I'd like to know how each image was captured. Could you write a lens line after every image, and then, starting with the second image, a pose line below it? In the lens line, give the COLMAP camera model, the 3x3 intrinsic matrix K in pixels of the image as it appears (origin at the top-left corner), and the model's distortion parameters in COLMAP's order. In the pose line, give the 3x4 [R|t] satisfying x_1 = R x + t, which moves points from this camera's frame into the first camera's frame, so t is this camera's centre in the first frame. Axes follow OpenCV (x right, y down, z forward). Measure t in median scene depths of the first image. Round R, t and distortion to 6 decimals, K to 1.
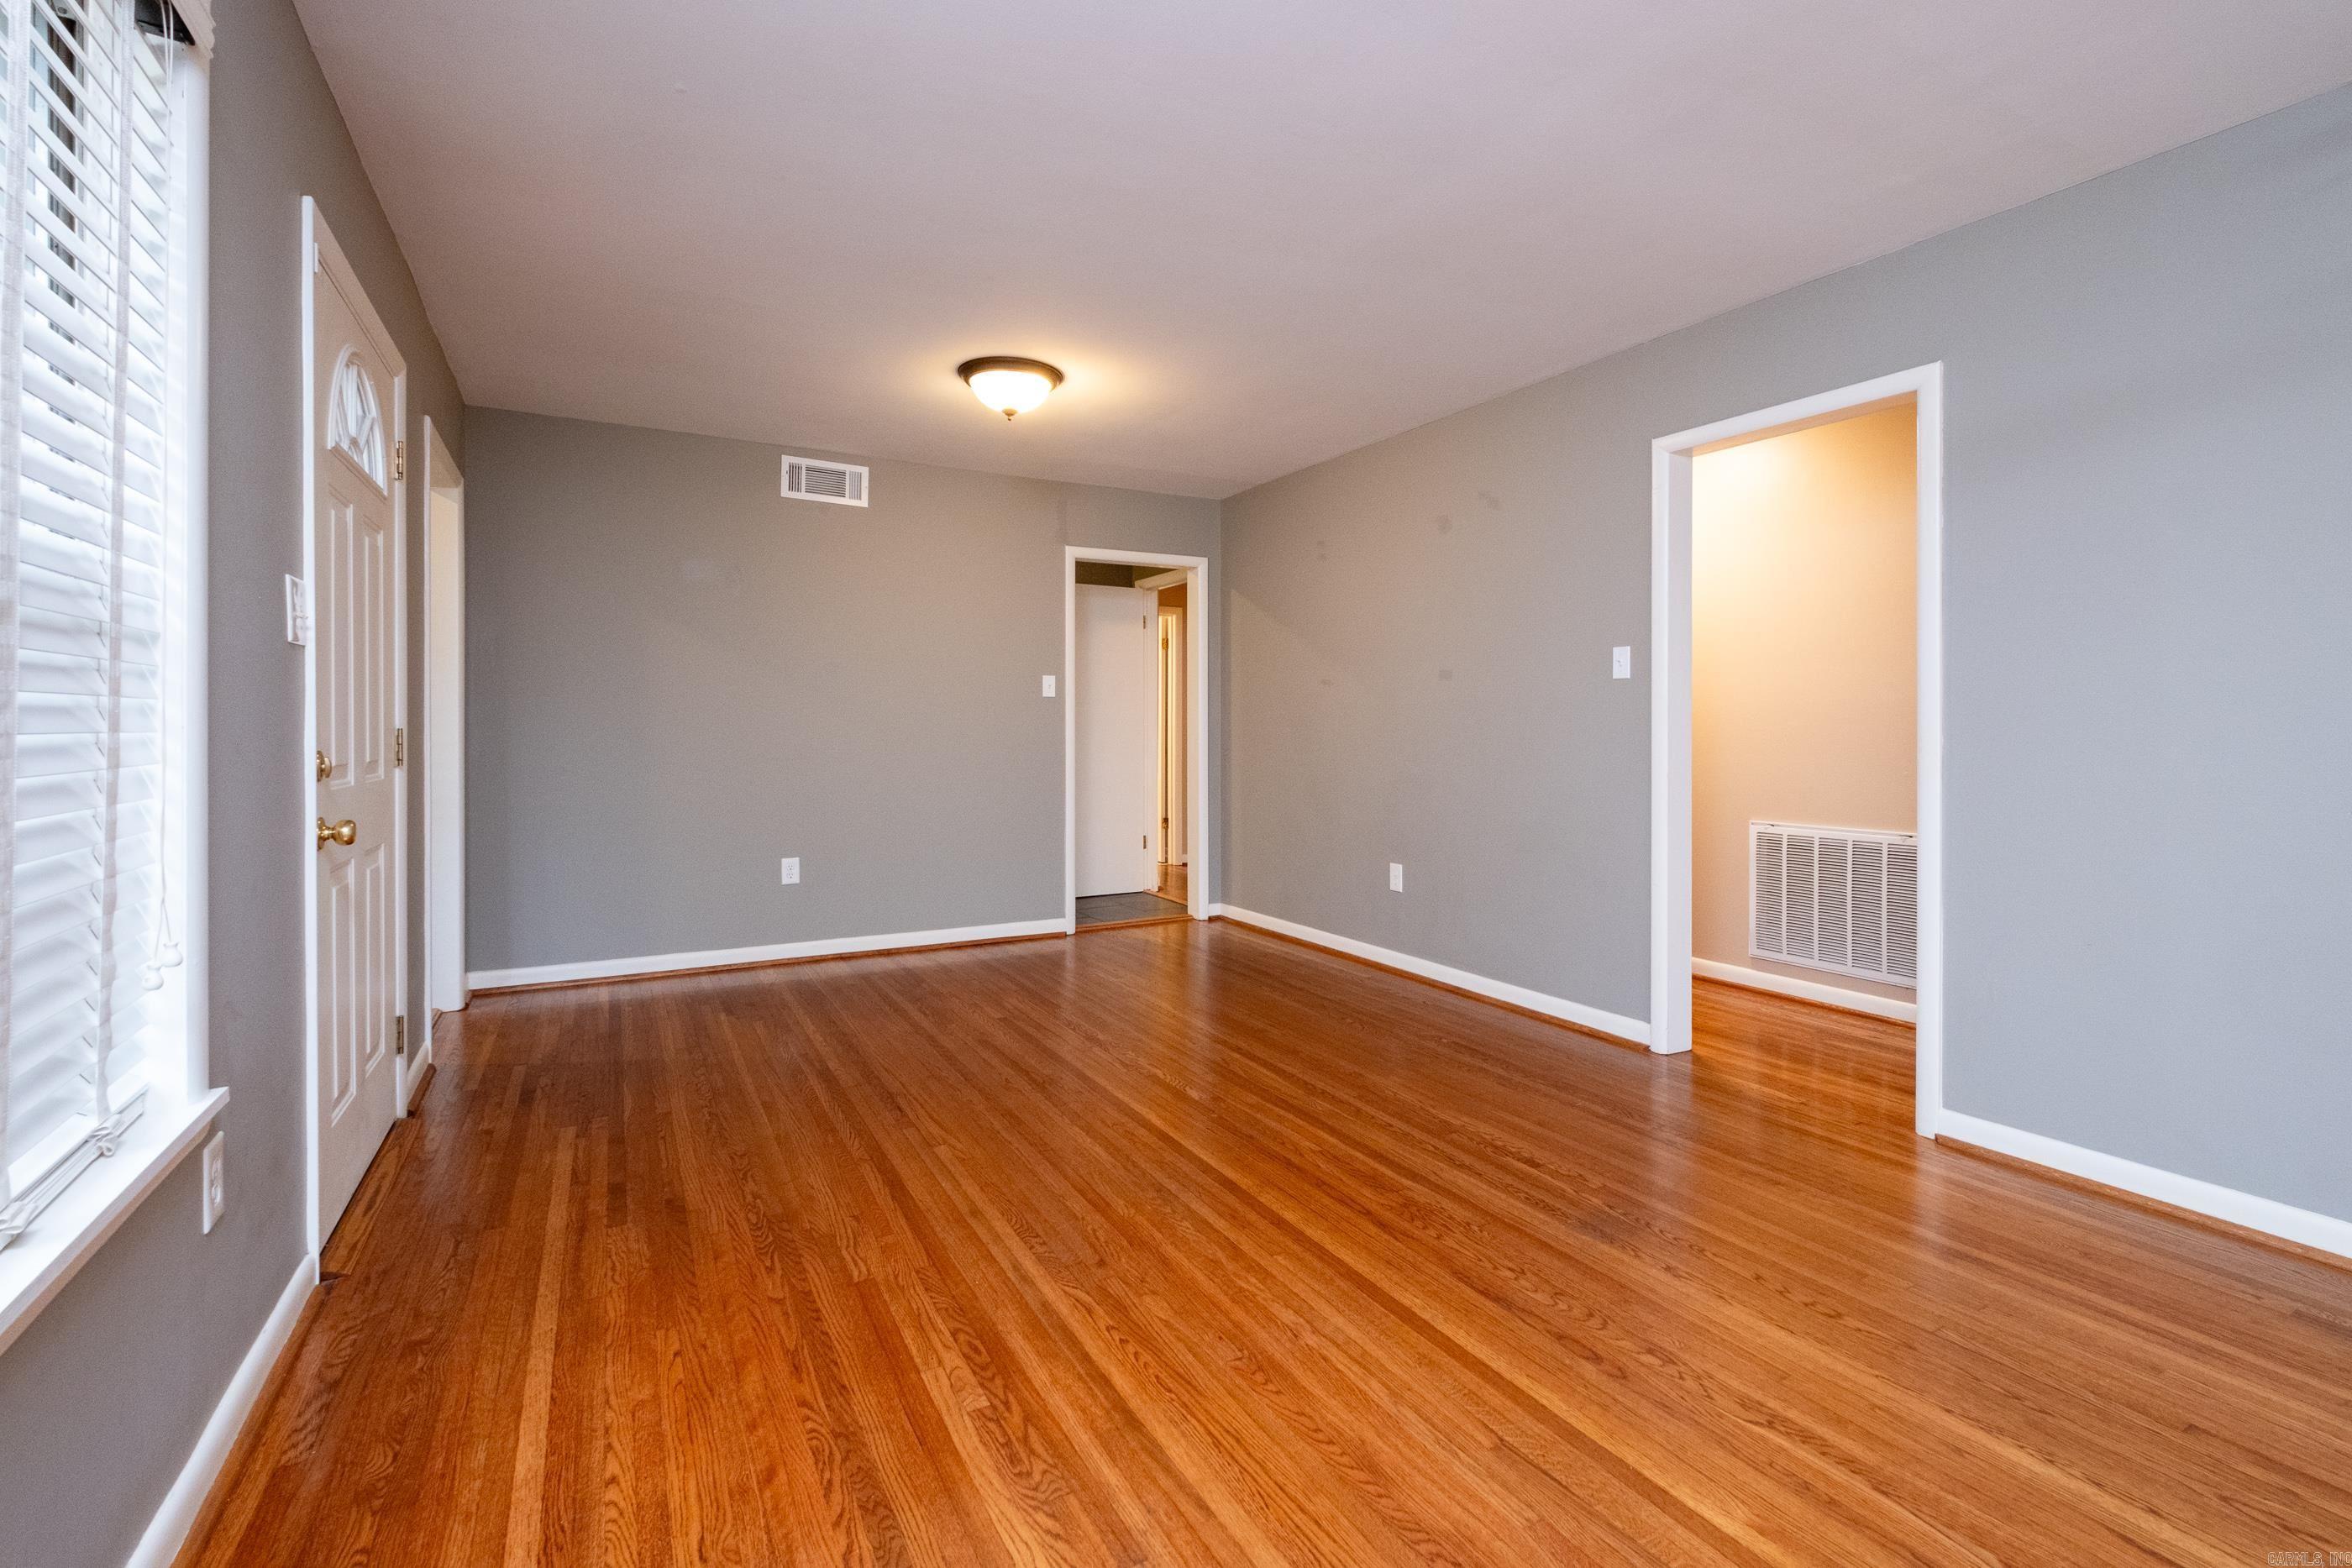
lens RADIAL K [[1056.3, 0, 1223.8], [0, 1056.3, 720.9], [0, 0, 1]] dist [0.006322, -0.000410]
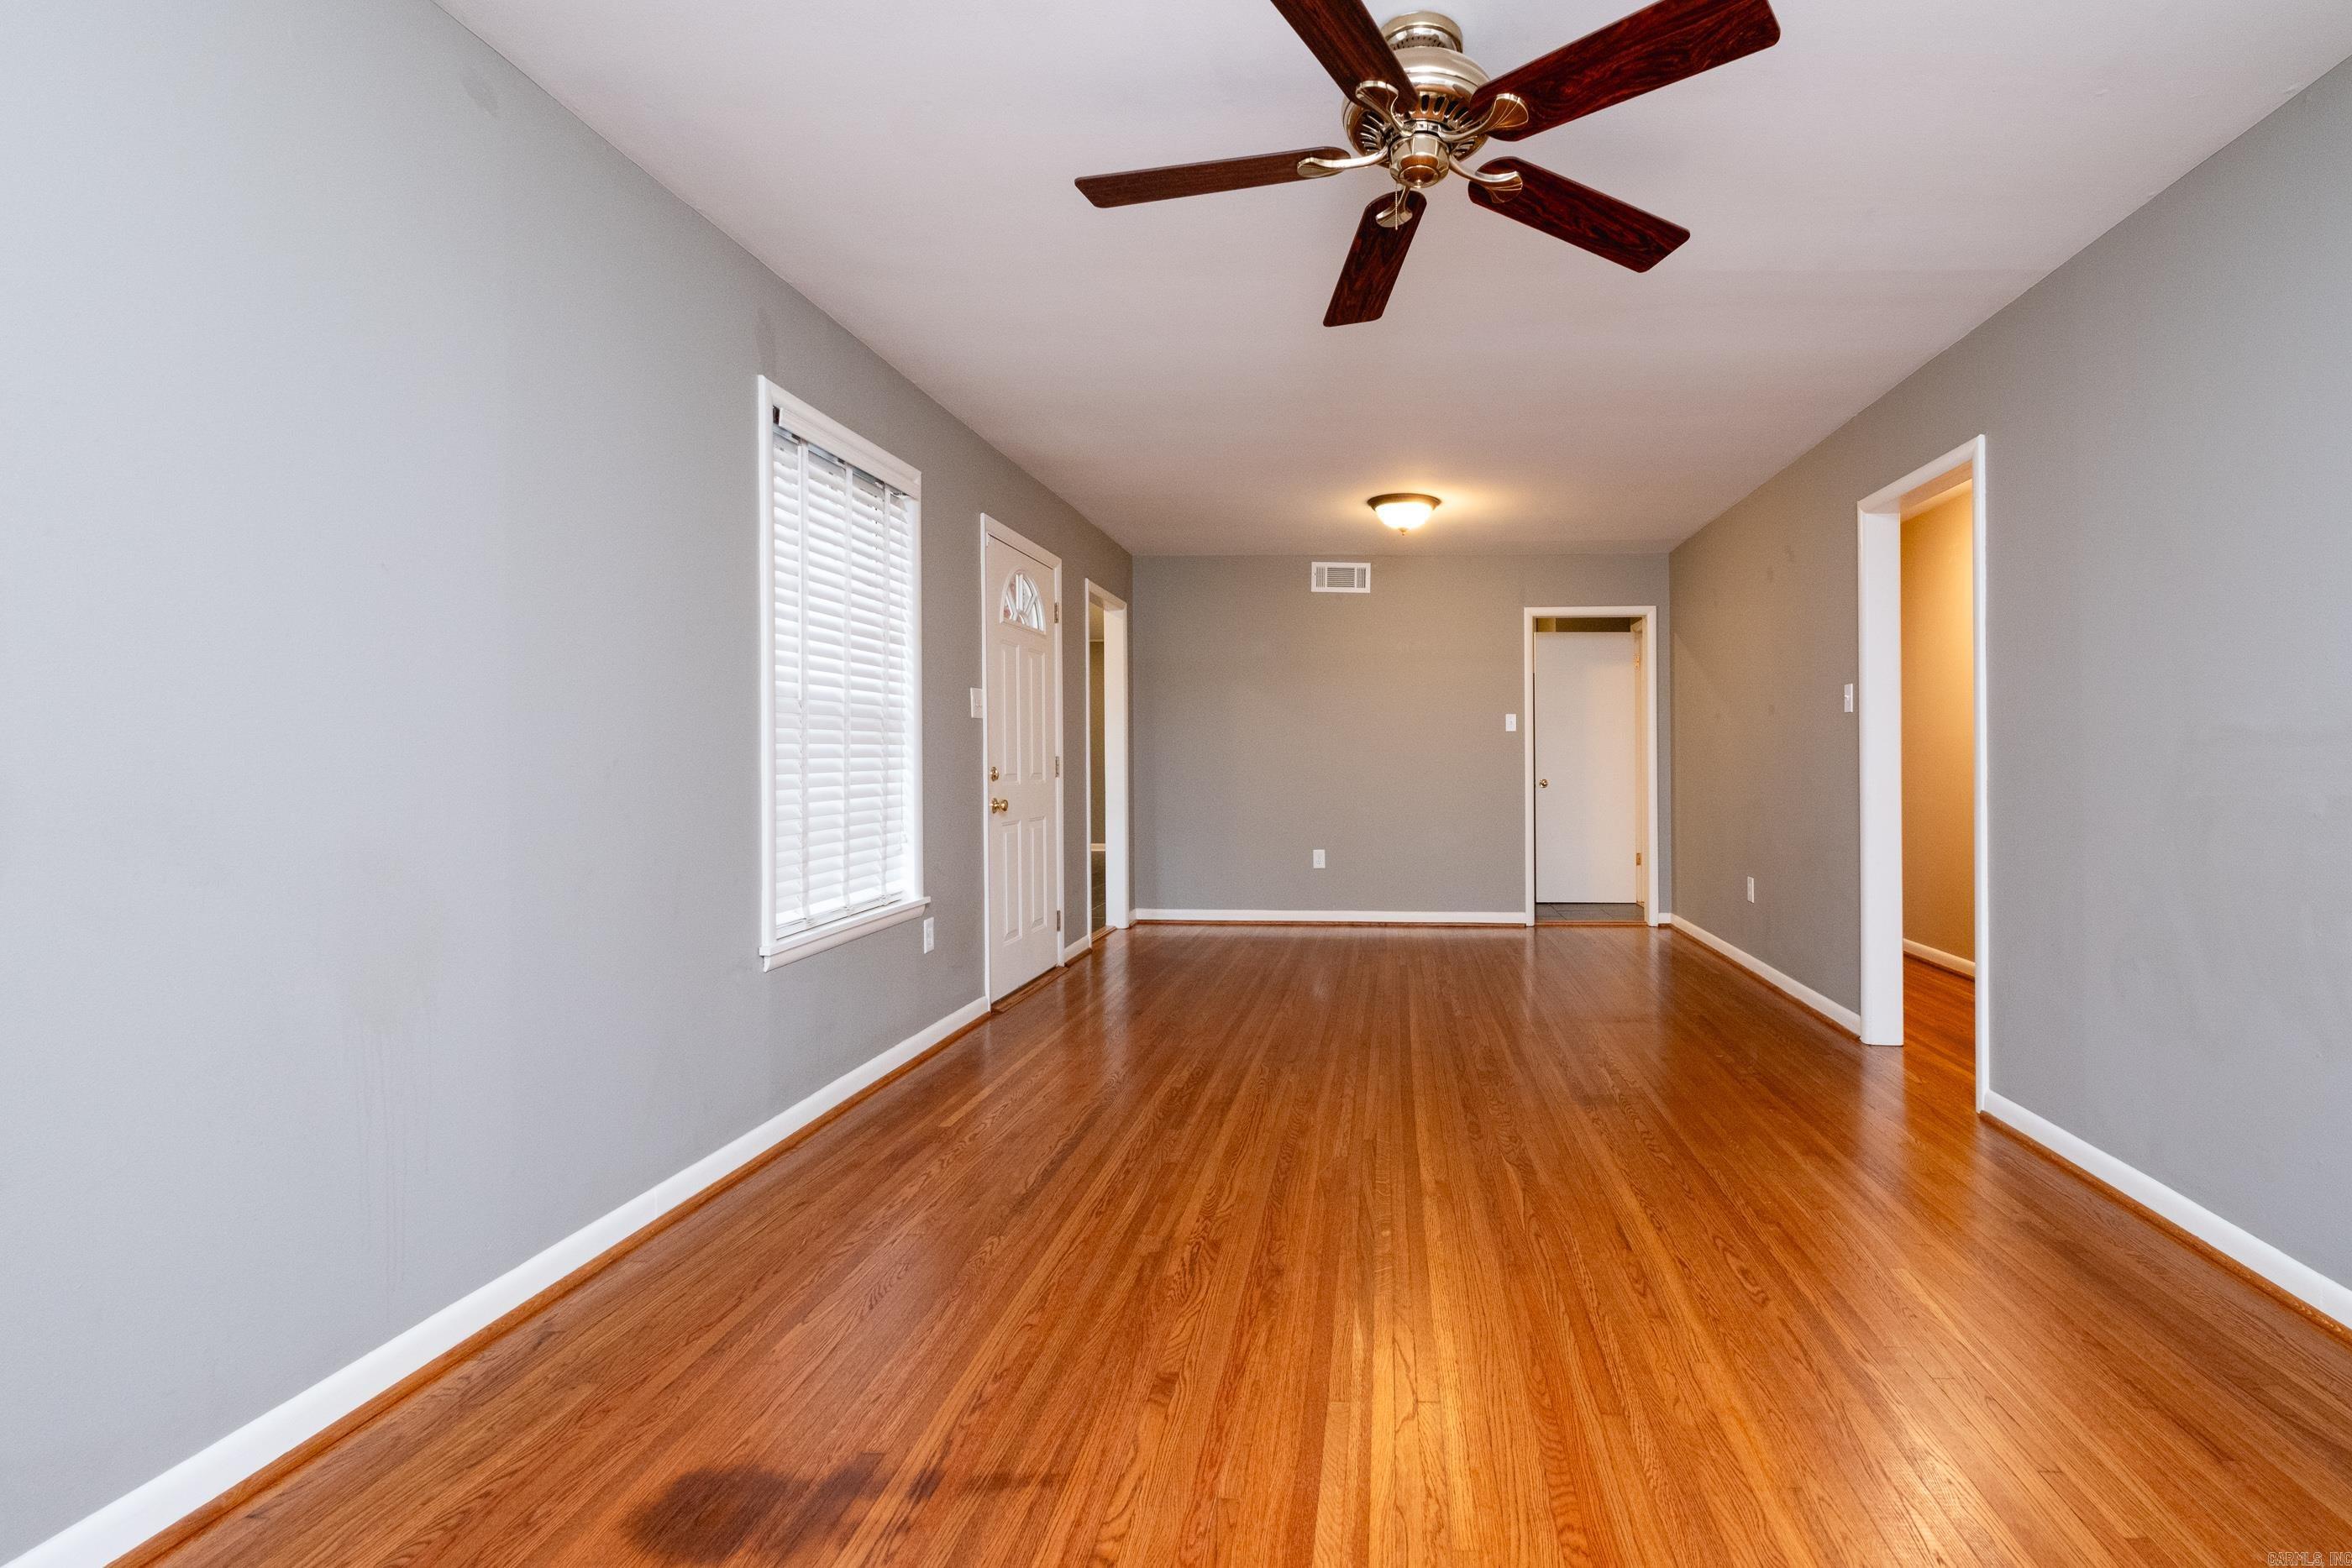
lens RADIAL K [[1065.2, 0, 1304.5], [0, 1065.2, 766.5], [0, 0, 1]] dist [0.006607, -0.000591]
pose [[0.832731, 0.004417, -0.553660, 0.853191], [0.004128, 0.999891, 0.014186, -0.001350], [0.553663, -0.014098, 0.832622, -0.440085]]
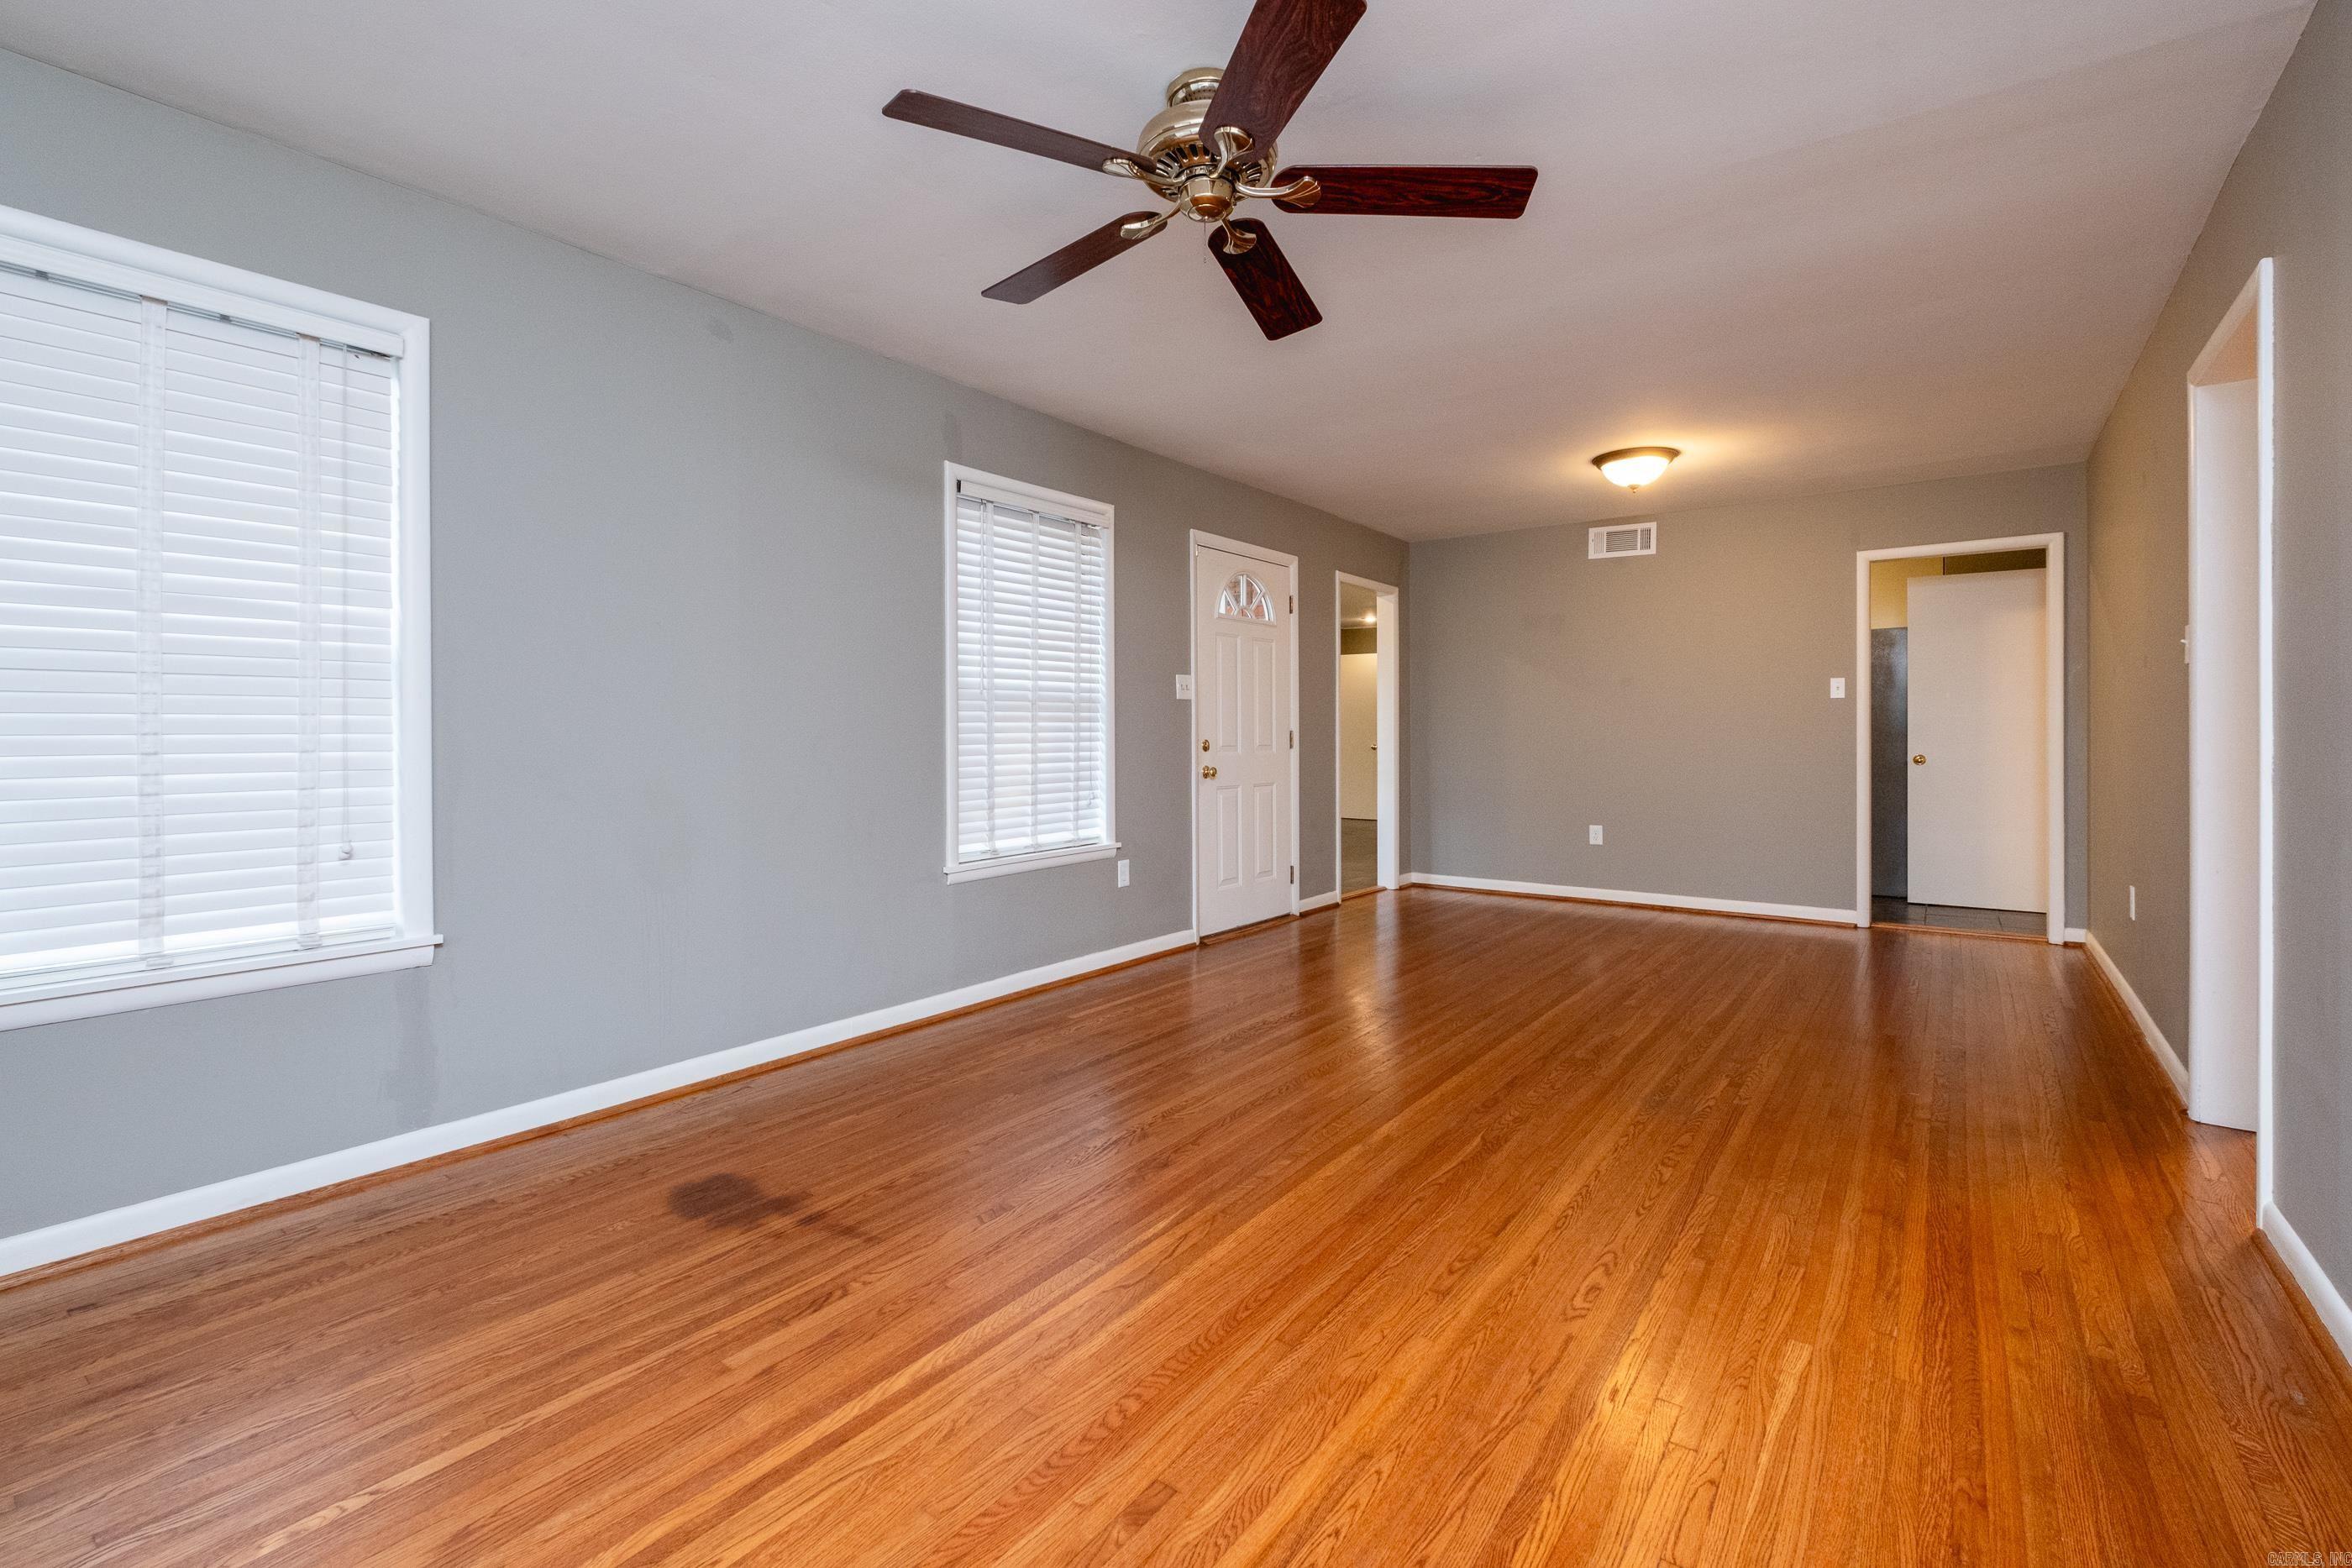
lens RADIAL K [[979.7, 0, 1126.3], [0, 979.7, 754.3], [0, 0, 1]] dist [0.006444, -0.000396]
pose [[0.381988, 0.017405, -0.924004, 1.251739], [0.011642, 0.999653, 0.023643, 0.004350], [0.924094, -0.019789, 0.381652, -0.080880]]
